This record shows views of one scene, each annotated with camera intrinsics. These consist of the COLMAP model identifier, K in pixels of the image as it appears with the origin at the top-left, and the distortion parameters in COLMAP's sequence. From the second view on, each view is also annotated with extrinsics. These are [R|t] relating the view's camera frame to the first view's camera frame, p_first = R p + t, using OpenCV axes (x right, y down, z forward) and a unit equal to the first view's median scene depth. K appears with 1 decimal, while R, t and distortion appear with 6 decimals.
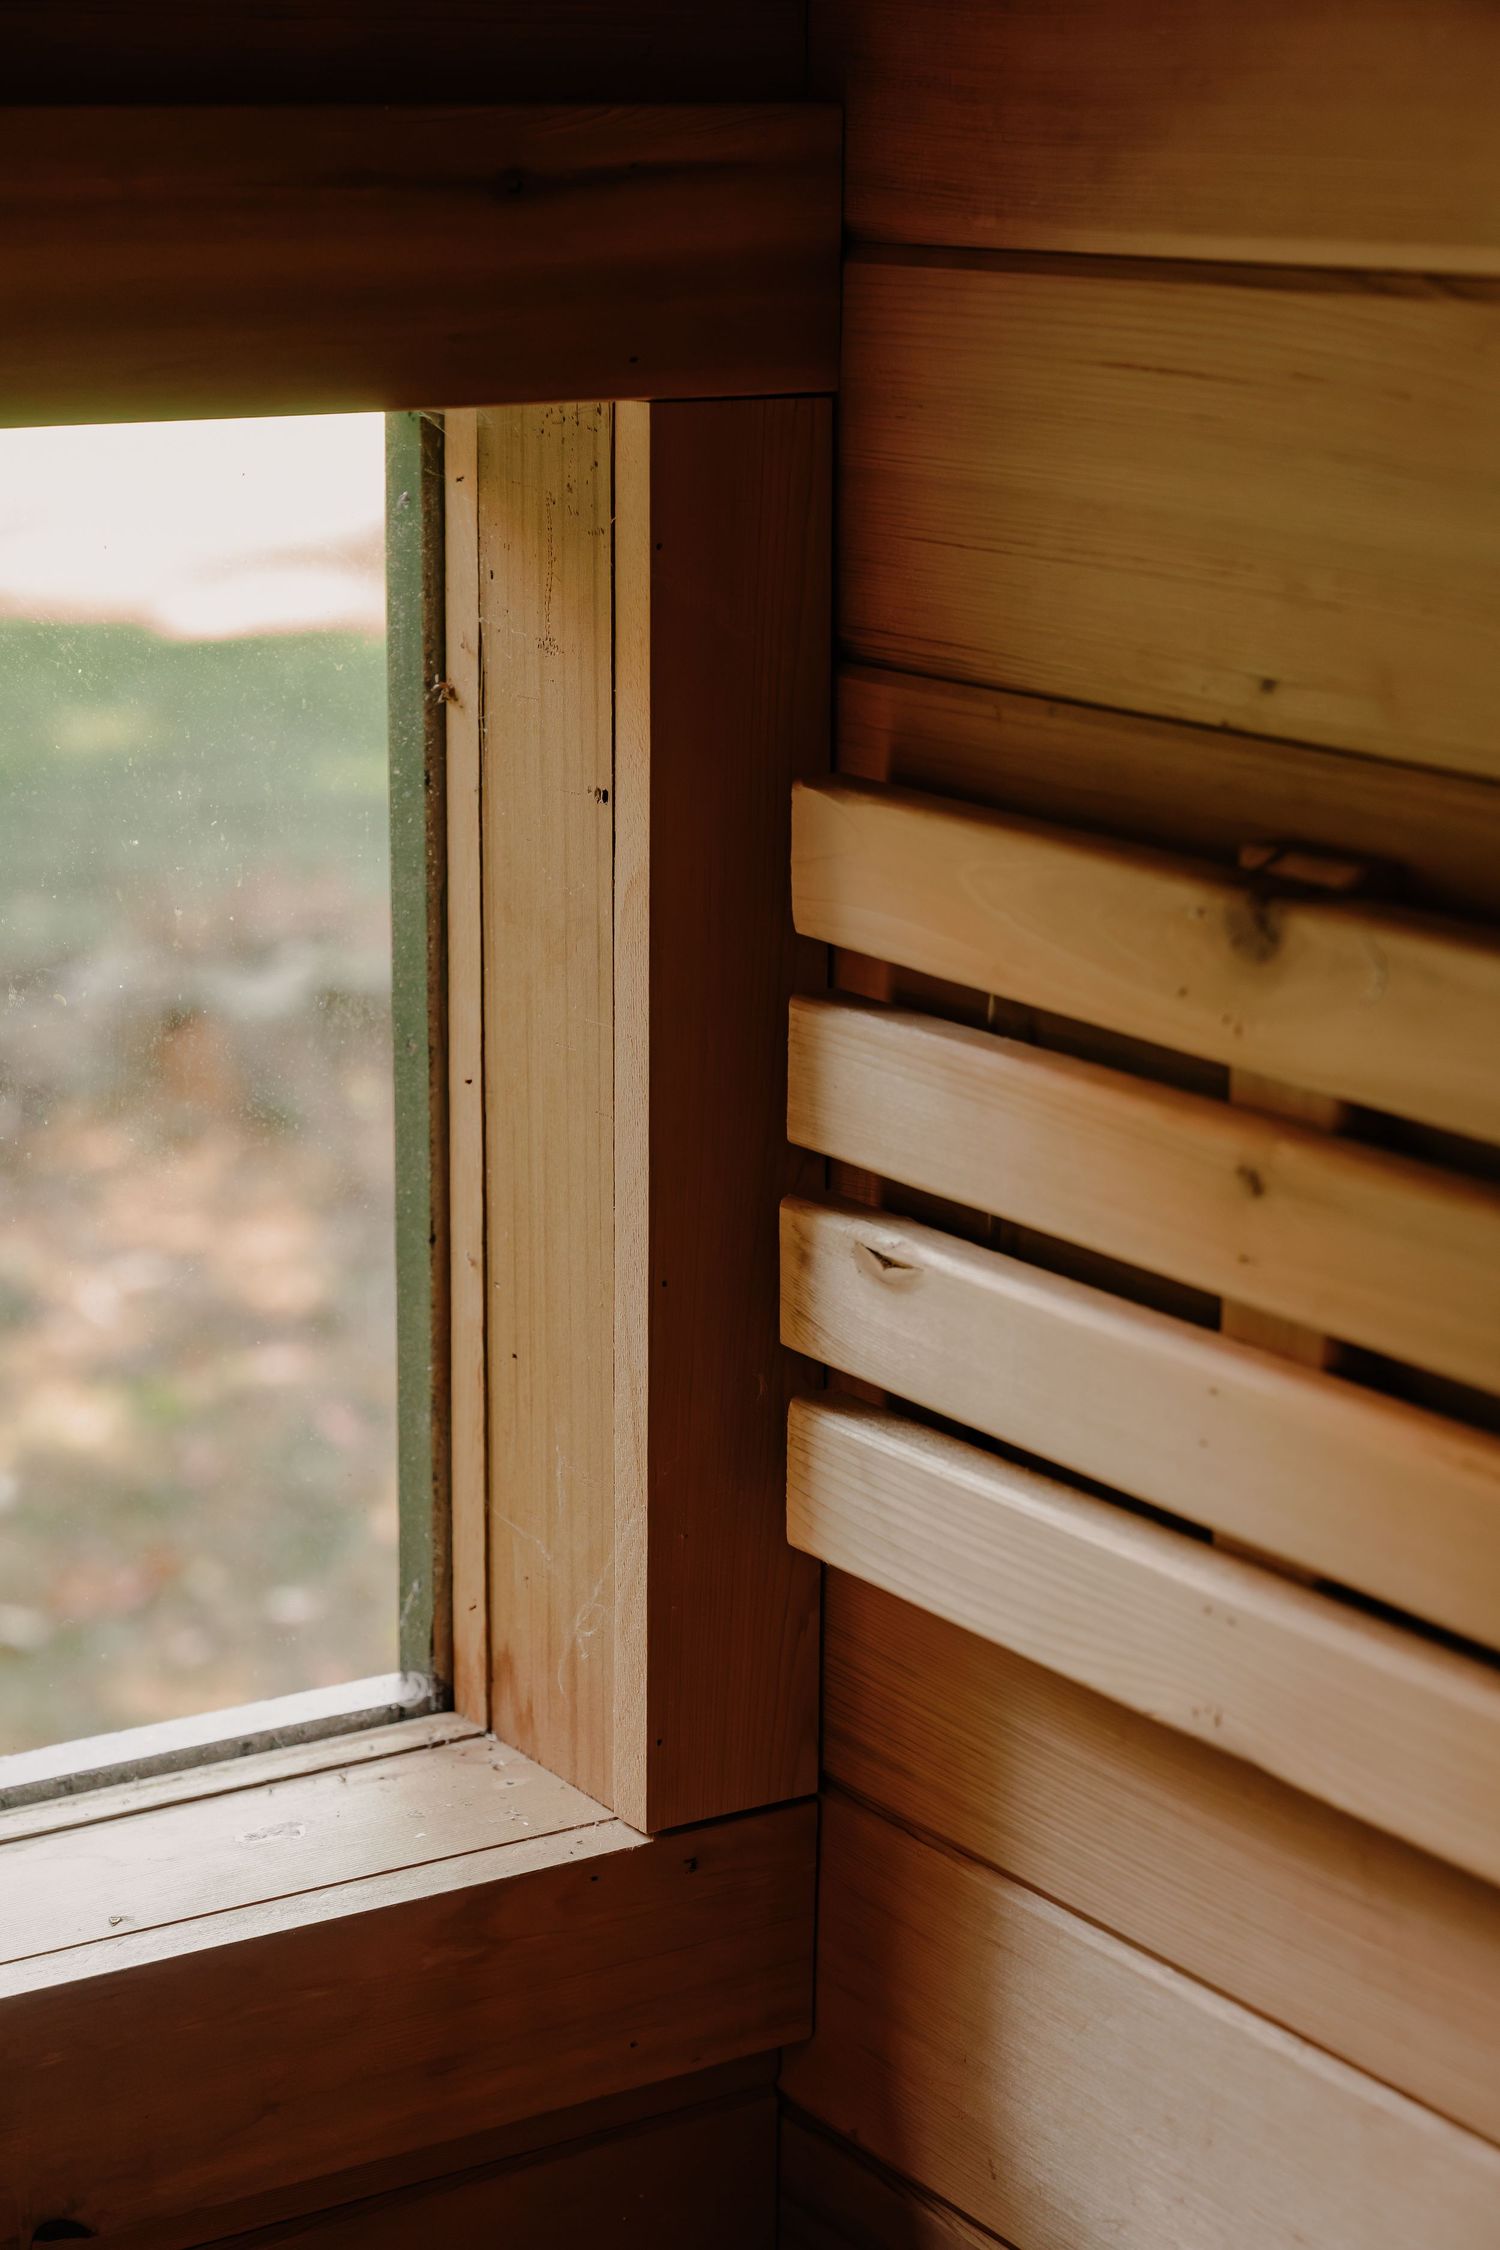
lens RADIAL K [[4315.8, 0, 755.5], [0, 4315.8, 1148.1], [0, 0, 1]] dist [-0.017343, 0.000000]
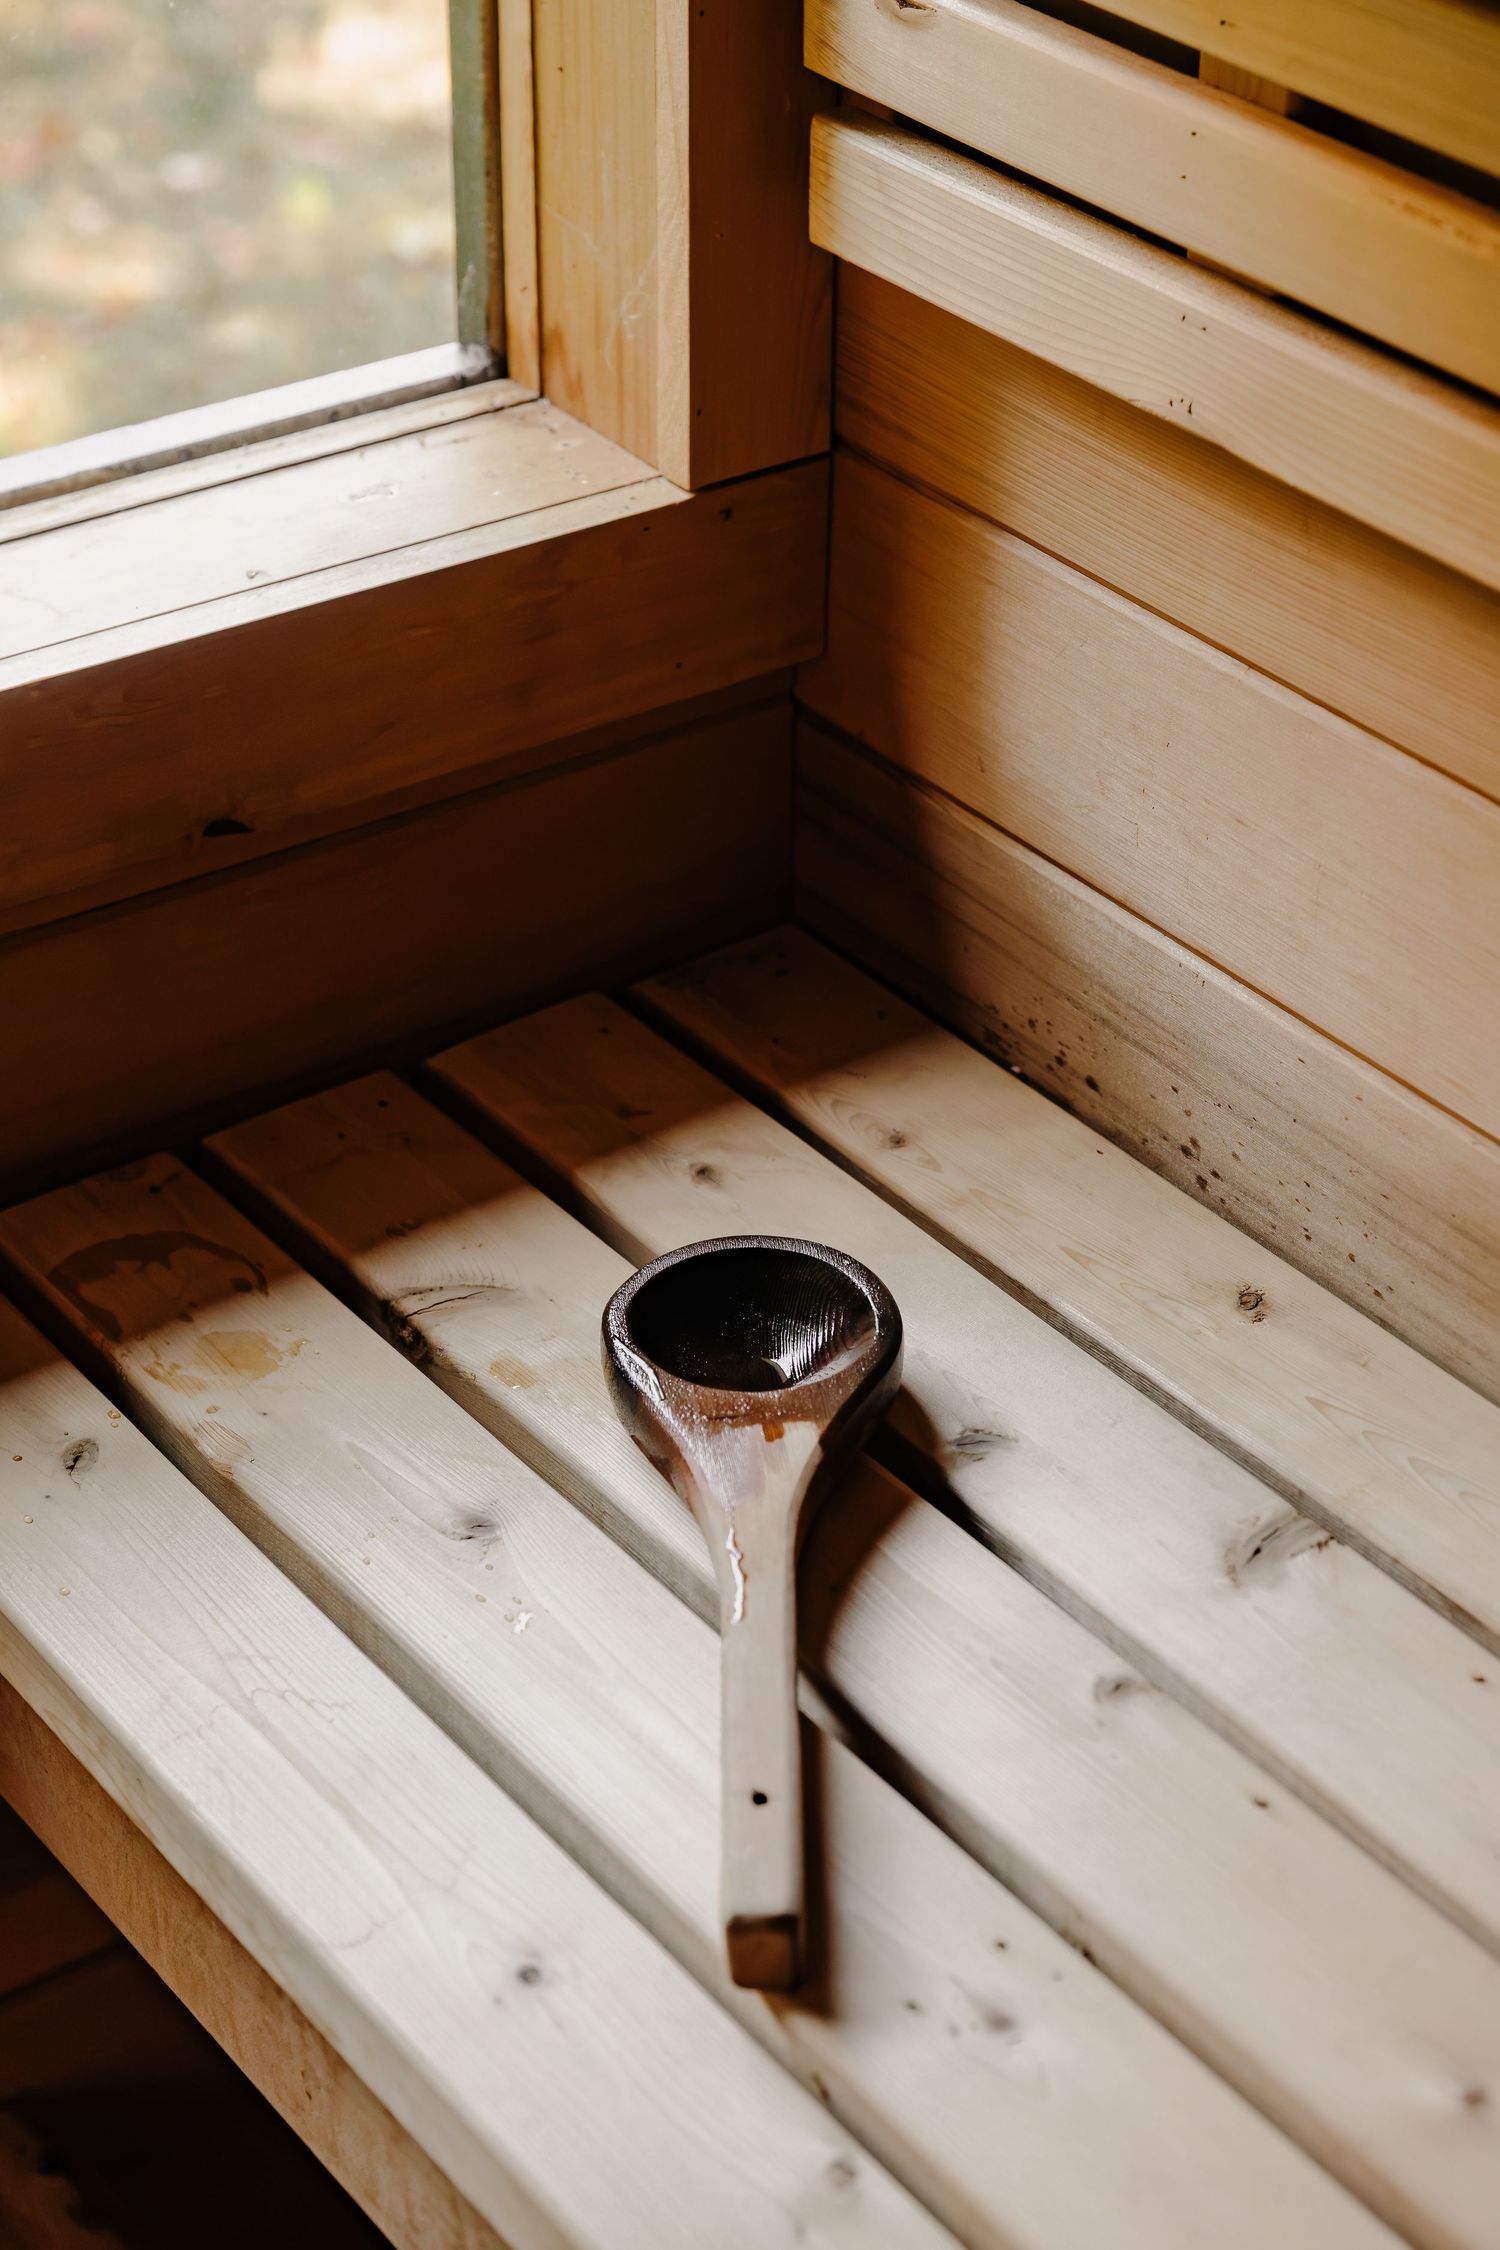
lens RADIAL K [[4315.8, 0, 756.2], [0, 4315.8, 1118.7], [0, 0, 1]] dist [-0.017343, 0.000000]
pose [[0.999400, -0.017356, 0.029967, -0.045942], [0.006690, 0.945801, 0.324678, -0.062087], [-0.033978, -0.324283, 0.945350, -0.173059]]
